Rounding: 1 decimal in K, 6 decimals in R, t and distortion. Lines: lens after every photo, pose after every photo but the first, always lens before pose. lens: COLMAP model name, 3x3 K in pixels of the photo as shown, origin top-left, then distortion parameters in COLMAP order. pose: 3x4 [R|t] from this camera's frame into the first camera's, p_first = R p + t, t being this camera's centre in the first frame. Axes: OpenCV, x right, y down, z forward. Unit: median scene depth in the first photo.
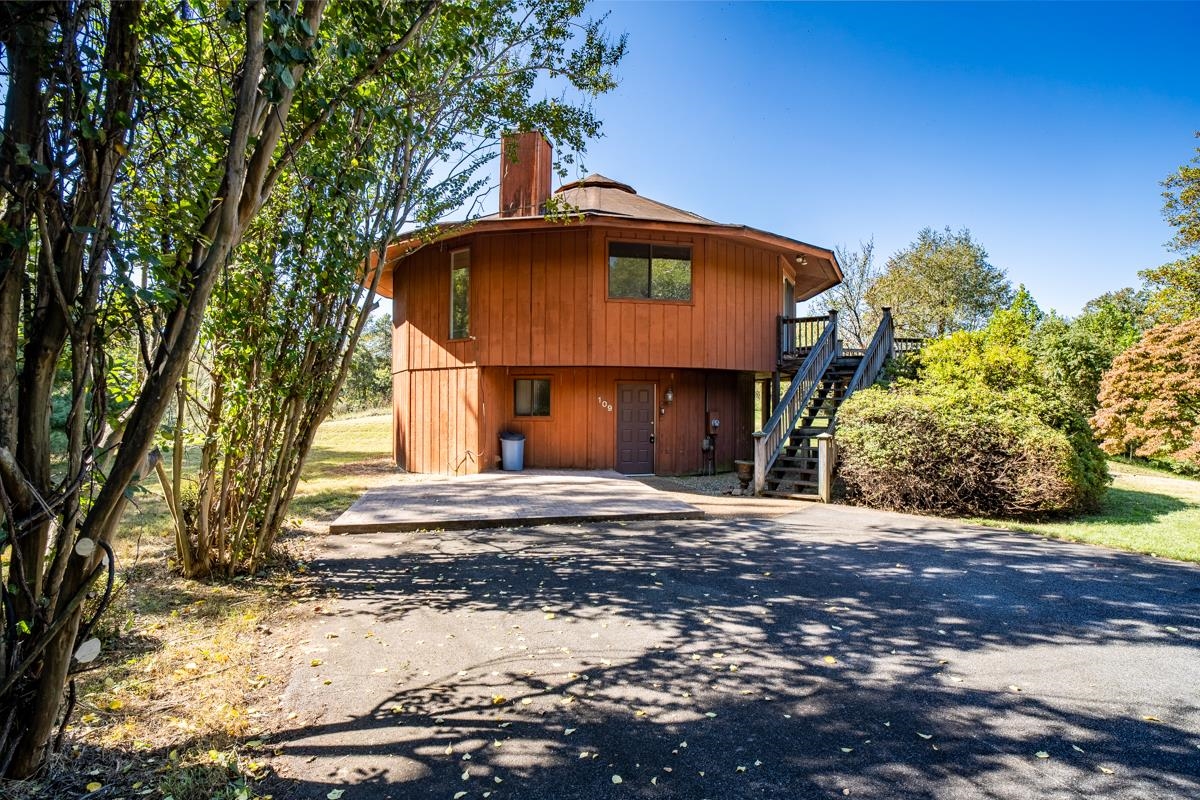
lens RADIAL K [[626.3, 0, 599.6], [0, 626.3, 403.0], [0, 0, 1]] dist [-0.052966, 0.025483]
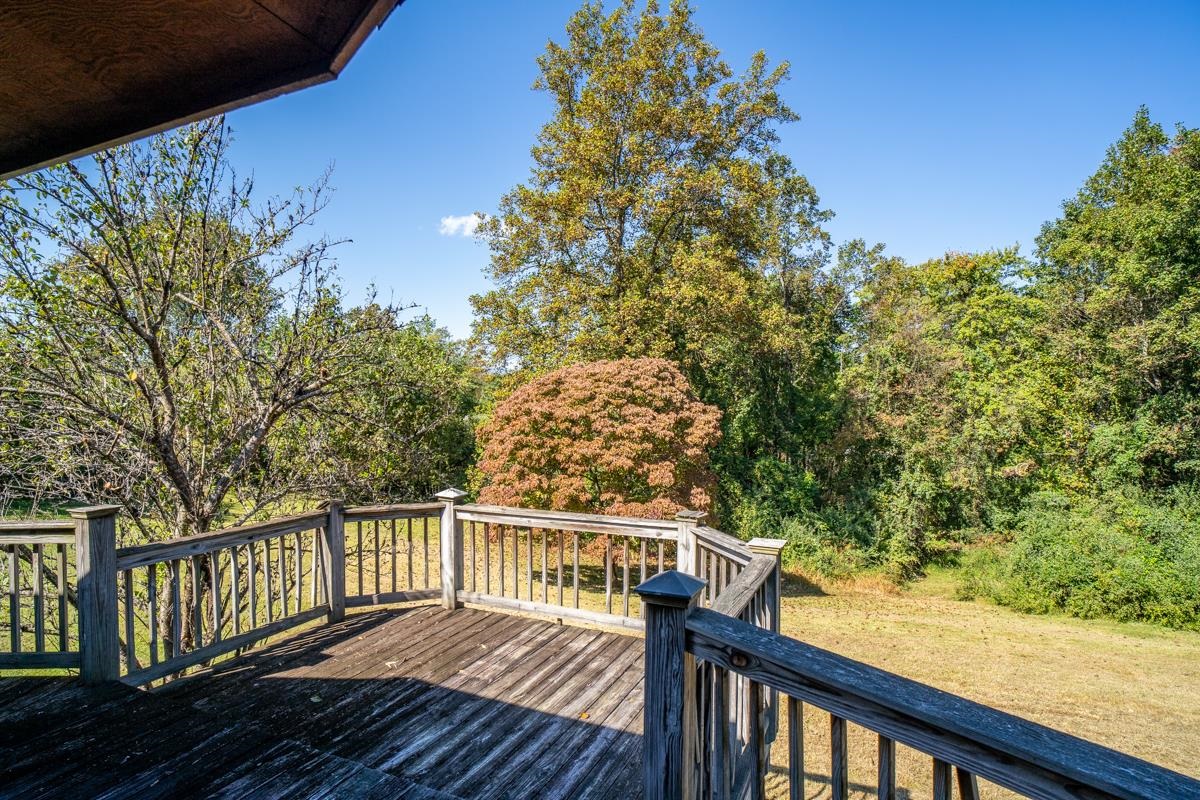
lens RADIAL K [[626.3, 0, 599.6], [0, 626.3, 403.0], [0, 0, 1]] dist [-0.052966, 0.025483]
pose [[0.415103, -0.018026, 0.909596, 0.410521], [0.006029, 0.999836, 0.017063, -0.192933], [-0.909754, -0.001599, 0.415144, 1.136017]]
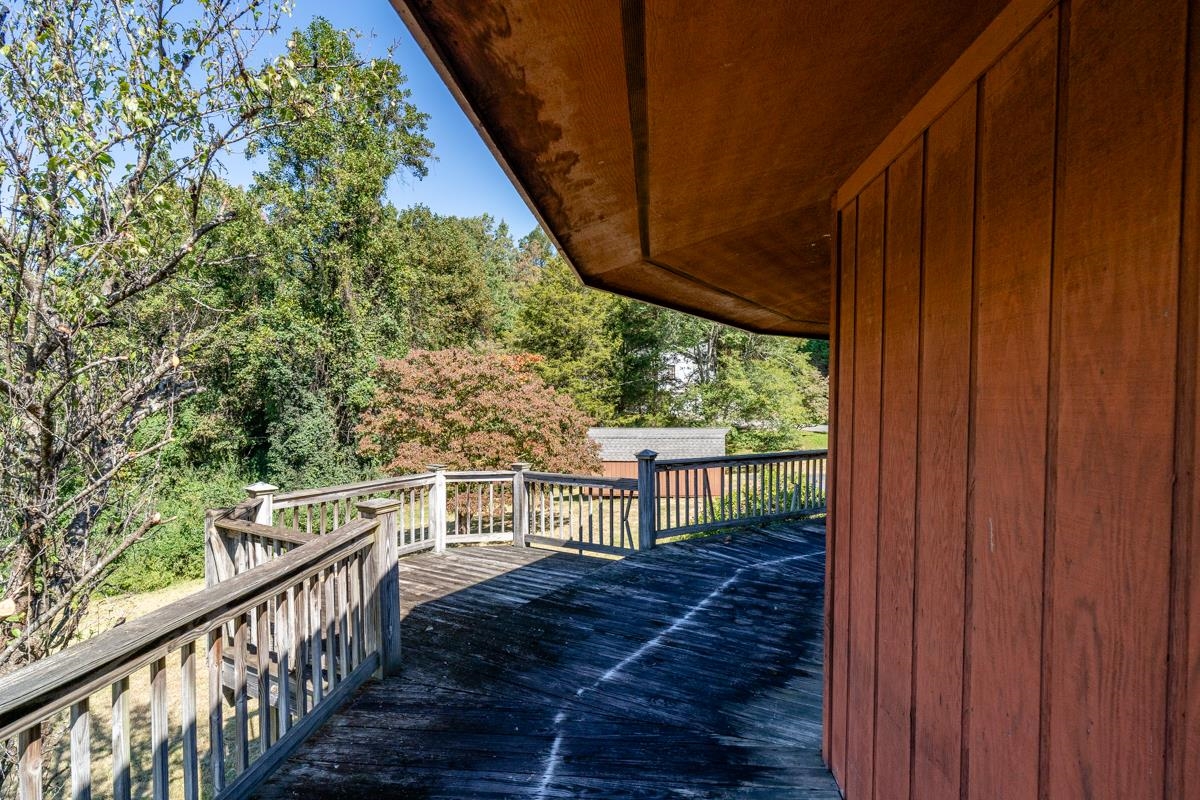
lens RADIAL K [[626.3, 0, 599.6], [0, 626.3, 403.0], [0, 0, 1]] dist [-0.052966, 0.025483]
pose [[-0.857391, -0.017378, 0.514372, 0.344178], [-0.005181, 0.999671, 0.025138, -0.194449], [-0.514640, 0.018888, -0.857199, 1.605275]]
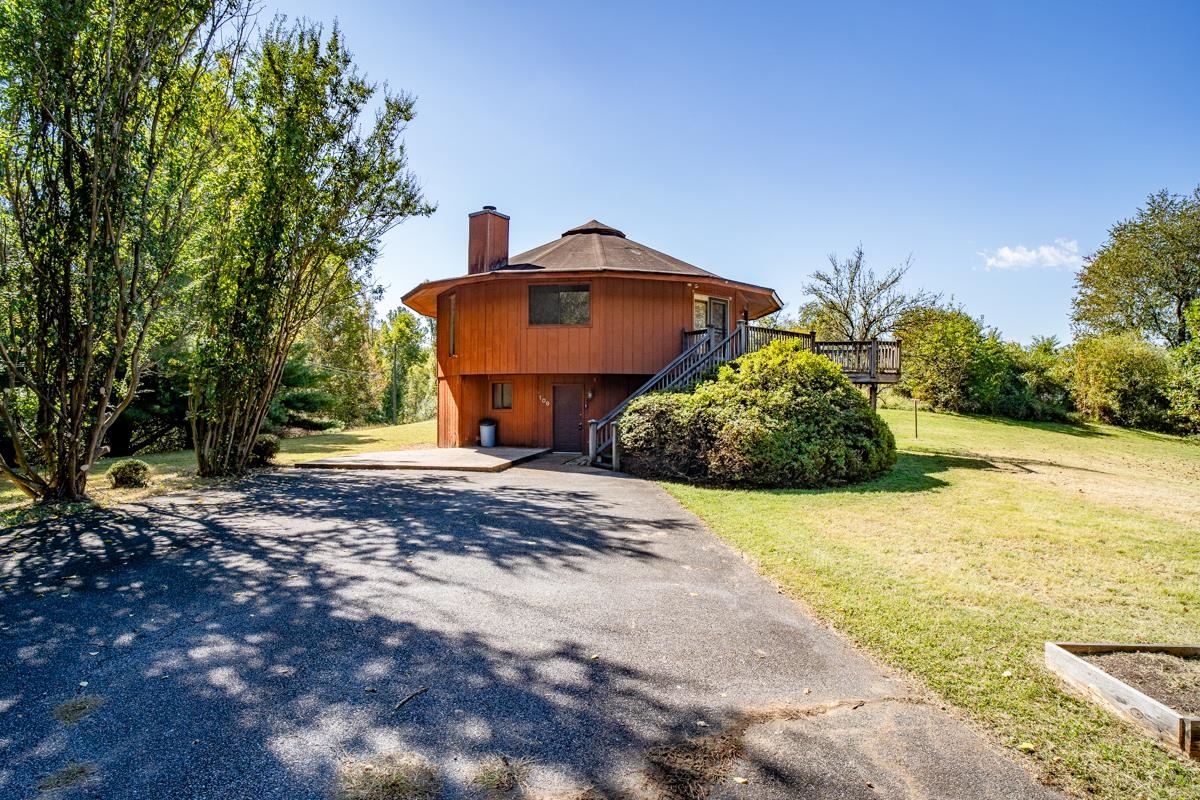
lens RADIAL K [[626.3, 0, 599.6], [0, 626.3, 403.0], [0, 0, 1]] dist [-0.052966, 0.025483]
pose [[0.927100, -0.000709, -0.374813, 0.631046], [0.001887, 0.999994, 0.002777, 0.003493], [0.374809, -0.003282, 0.927096, -0.231389]]
